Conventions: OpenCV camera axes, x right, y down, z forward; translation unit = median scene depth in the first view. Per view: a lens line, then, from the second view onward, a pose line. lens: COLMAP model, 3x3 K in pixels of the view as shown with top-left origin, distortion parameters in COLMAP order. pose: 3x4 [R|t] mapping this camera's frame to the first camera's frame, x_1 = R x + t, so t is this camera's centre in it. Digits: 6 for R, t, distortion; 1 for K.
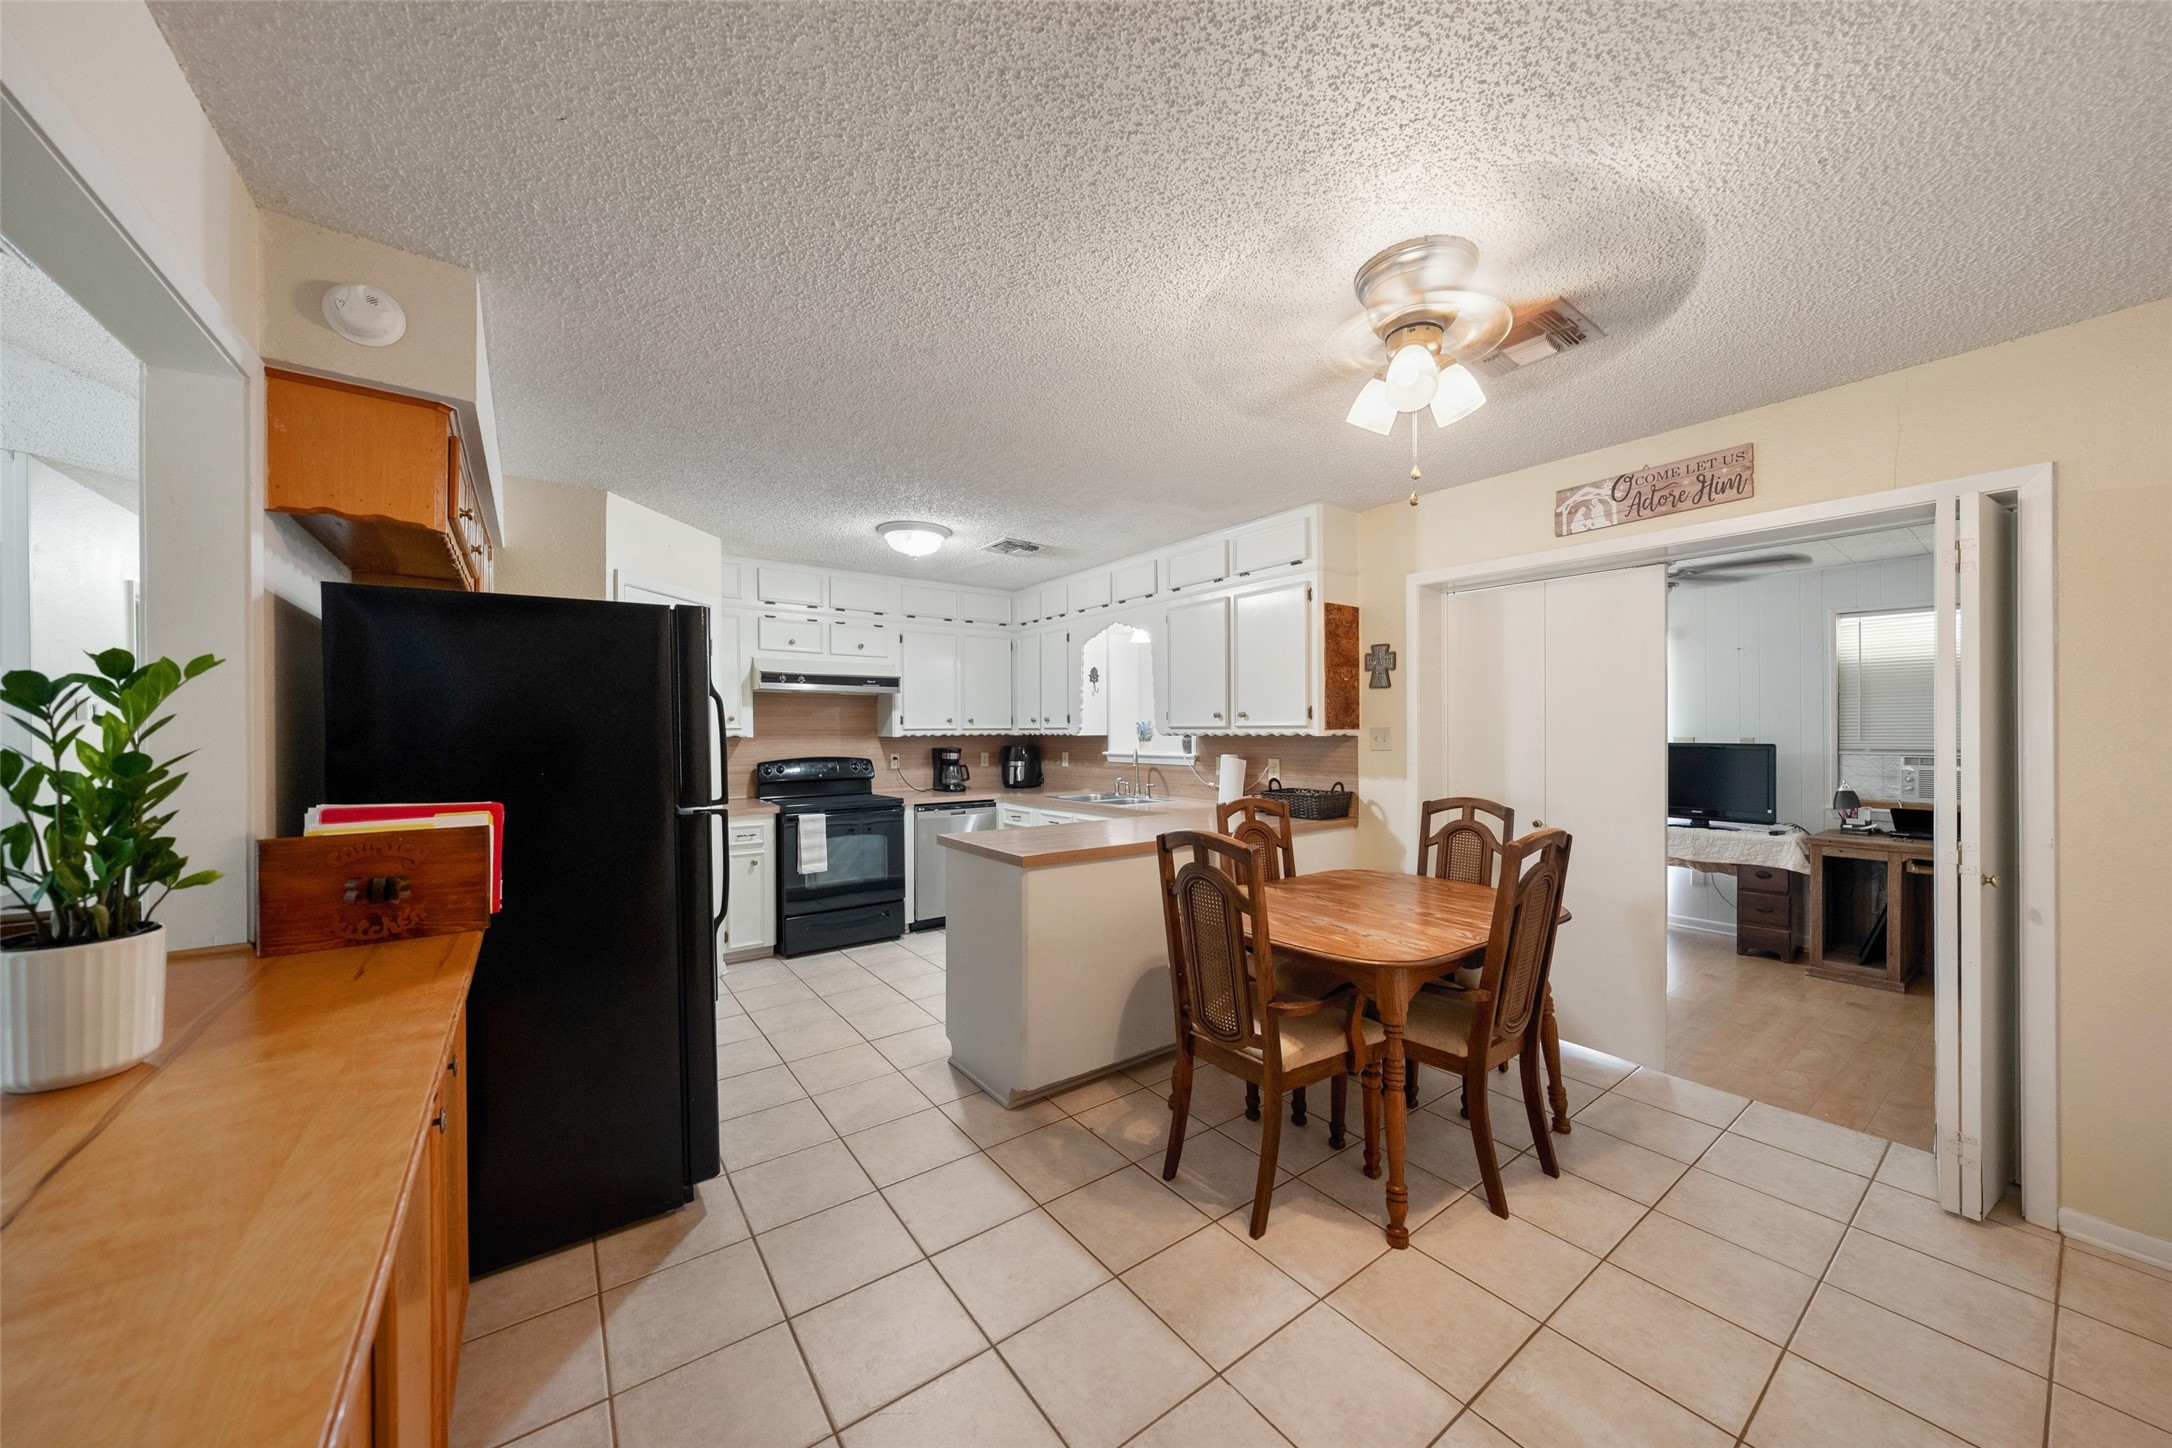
lens RADIAL K [[756.3, 0, 1092.8], [0, 756.3, 724.2], [0, 0, 1]] dist [-0.003832, 0.000314]
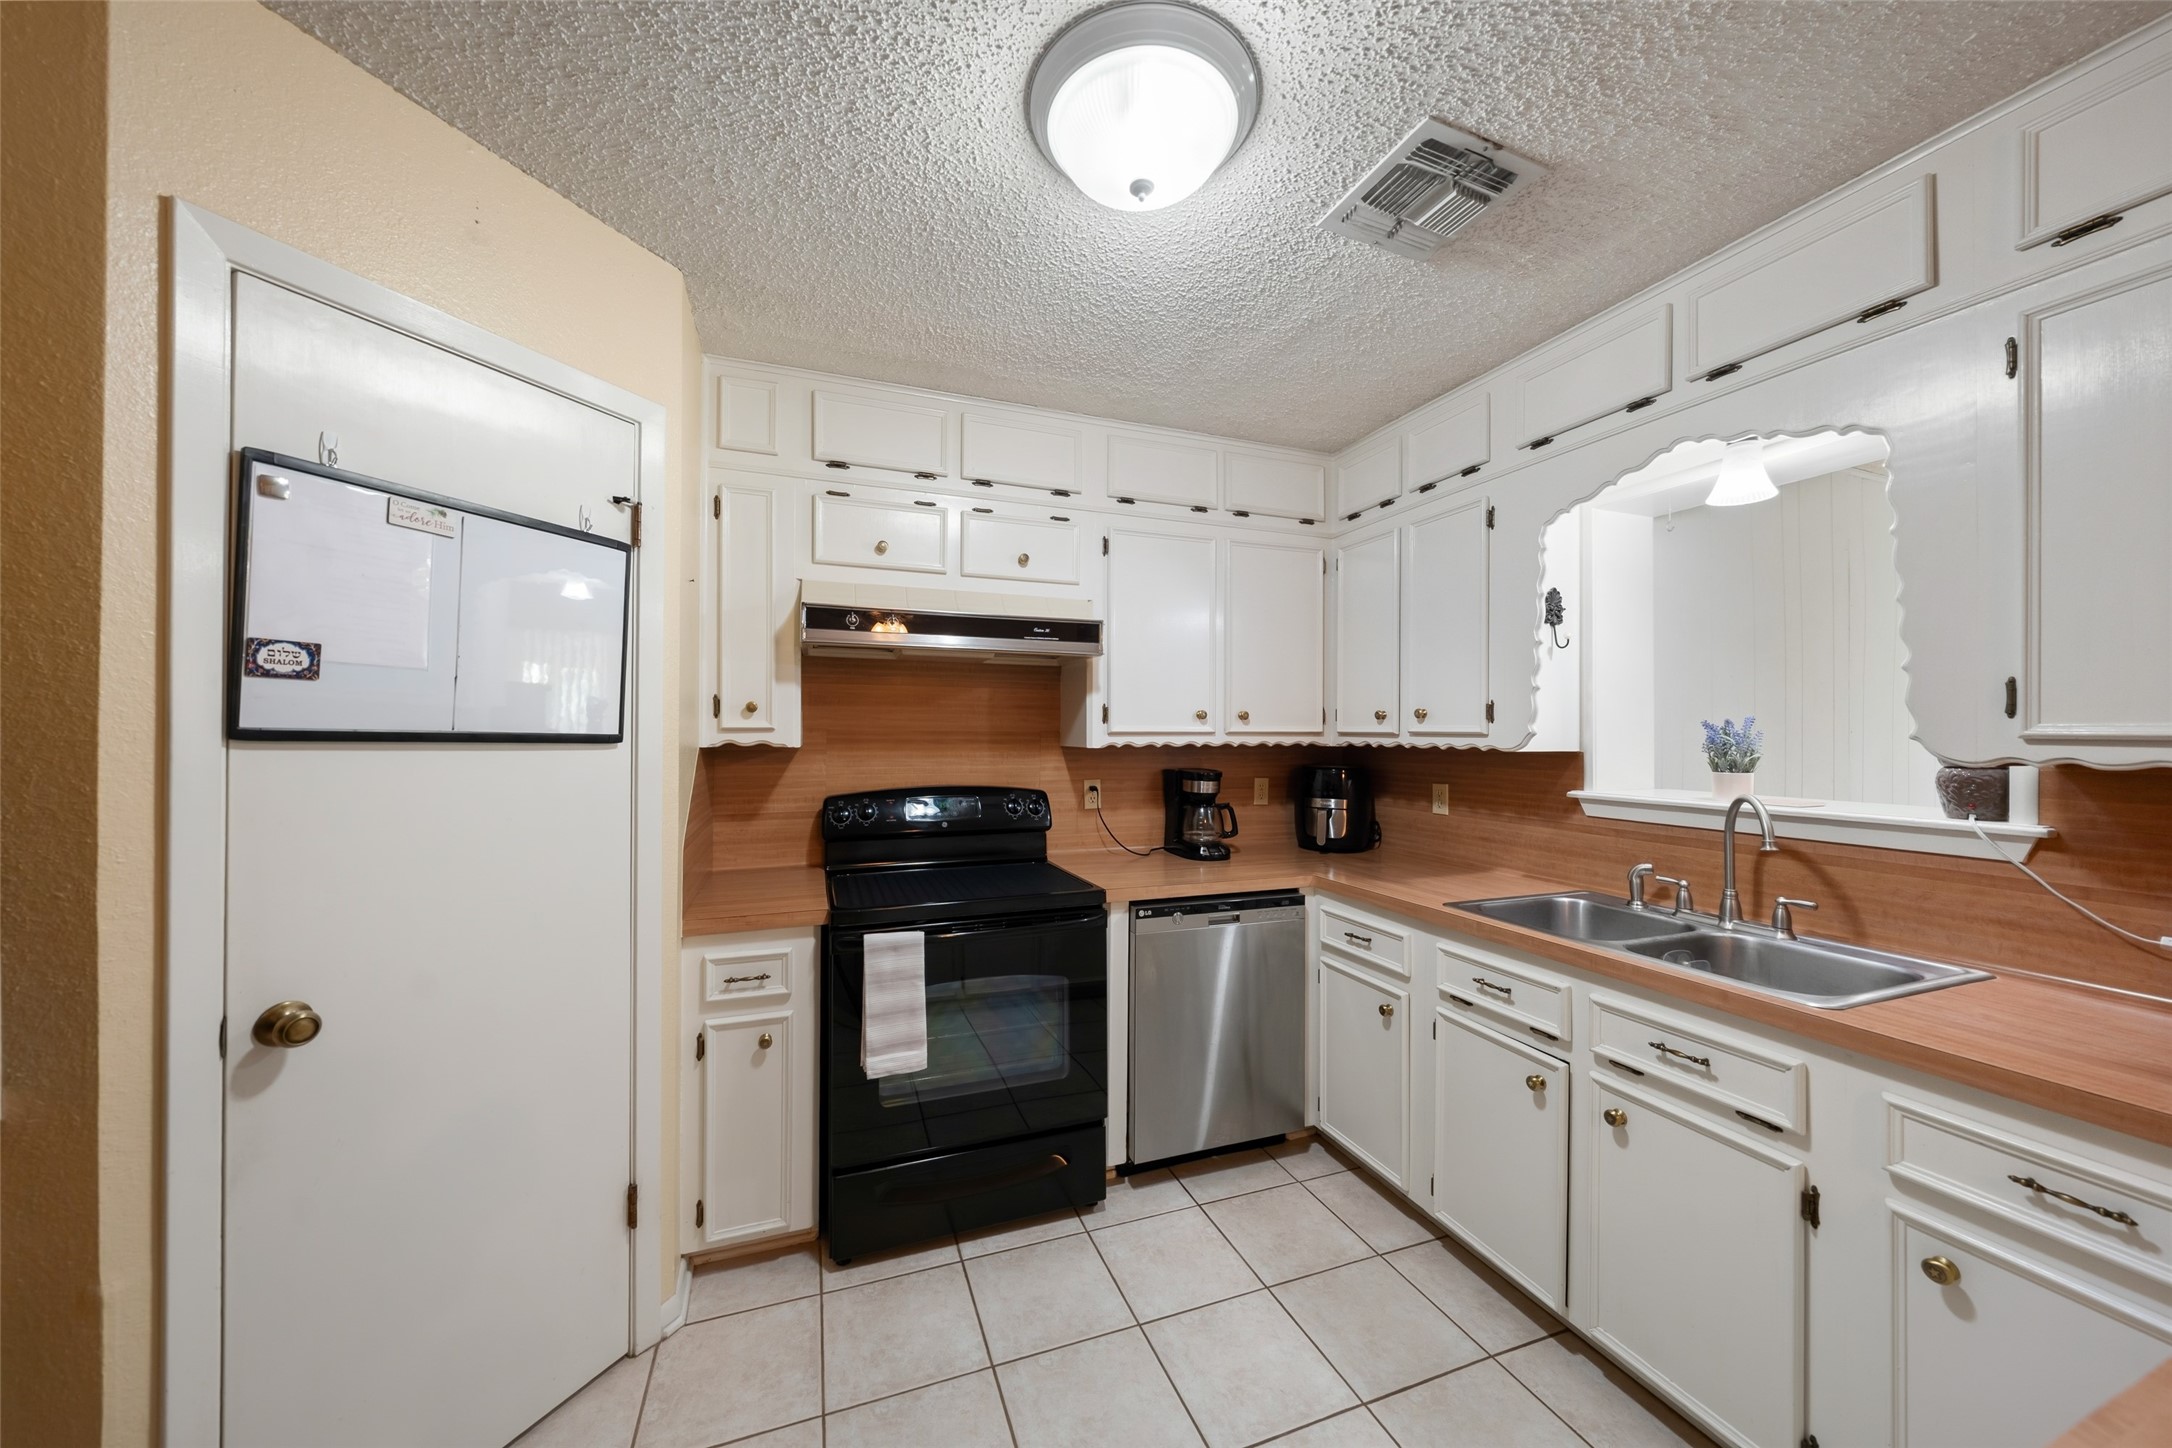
lens RADIAL K [[756.3, 0, 1079.7], [0, 756.3, 727.6], [0, 0, 1]] dist [-0.003832, 0.000314]
pose [[0.957013, 0.008457, -0.289921, -0.165546], [-0.007182, 0.999959, 0.005459, 0.001314], [0.289955, -0.003142, 0.957035, 0.687956]]
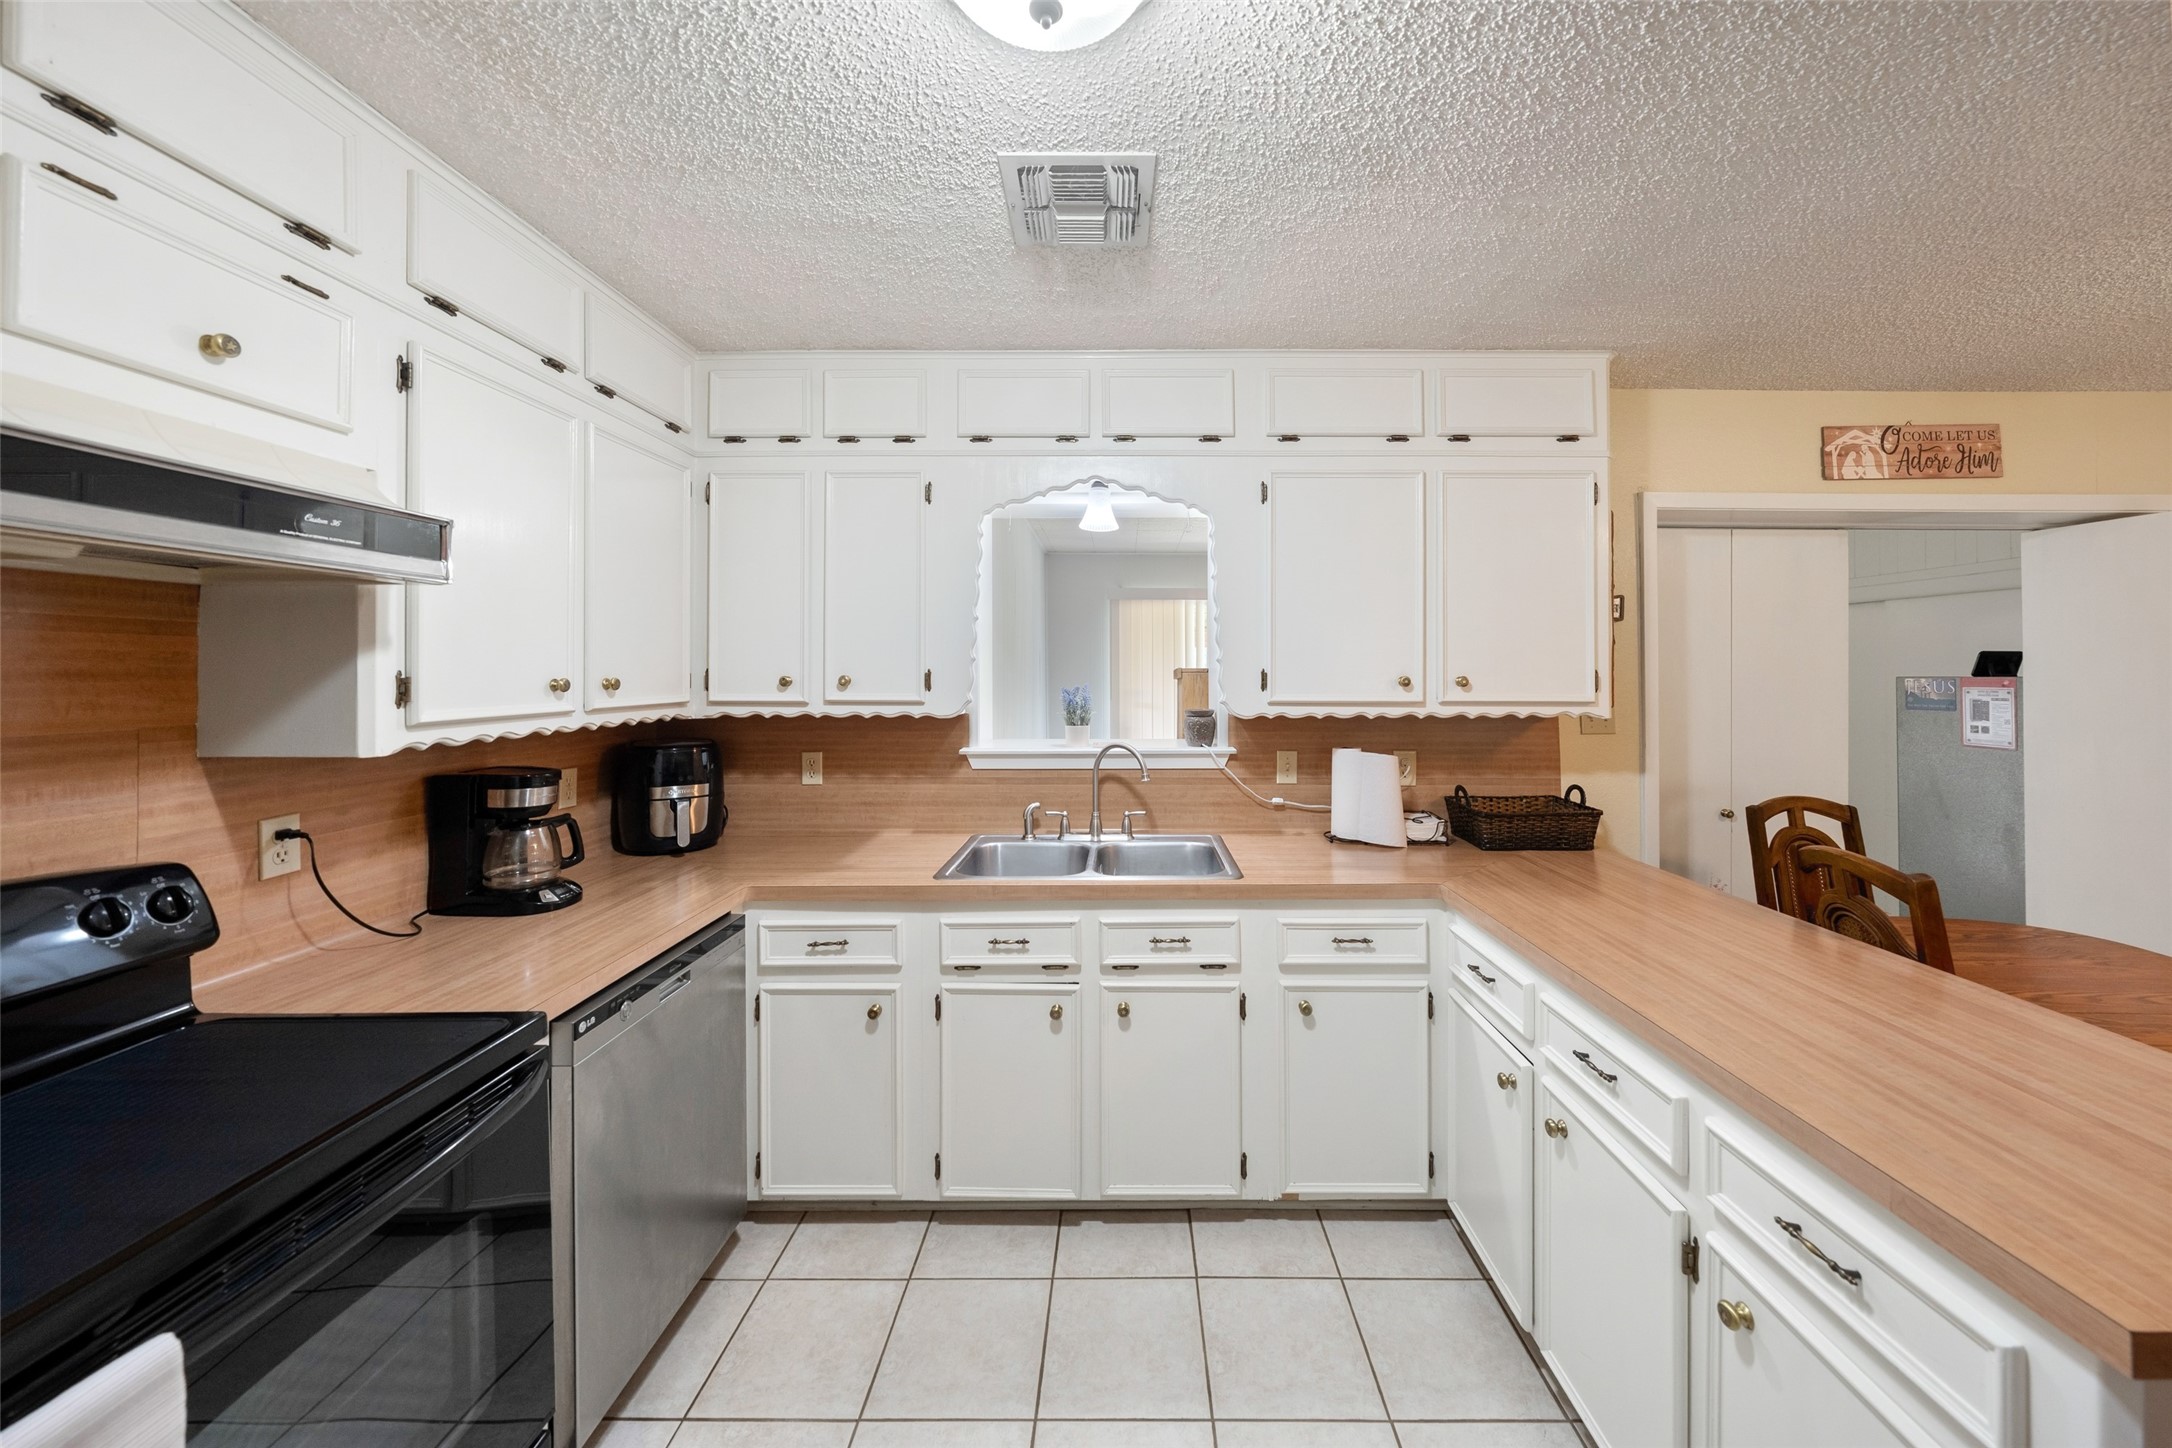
lens RADIAL K [[756.3, 0, 1126.4], [0, 756.3, 663.5], [0, 0, 1]] dist [-0.003832, 0.000314]
pose [[0.598518, 0.012195, 0.801017, -0.401166], [-0.010685, 0.999917, -0.007240, -0.019259], [-0.801038, -0.004225, 0.598598, 0.838458]]
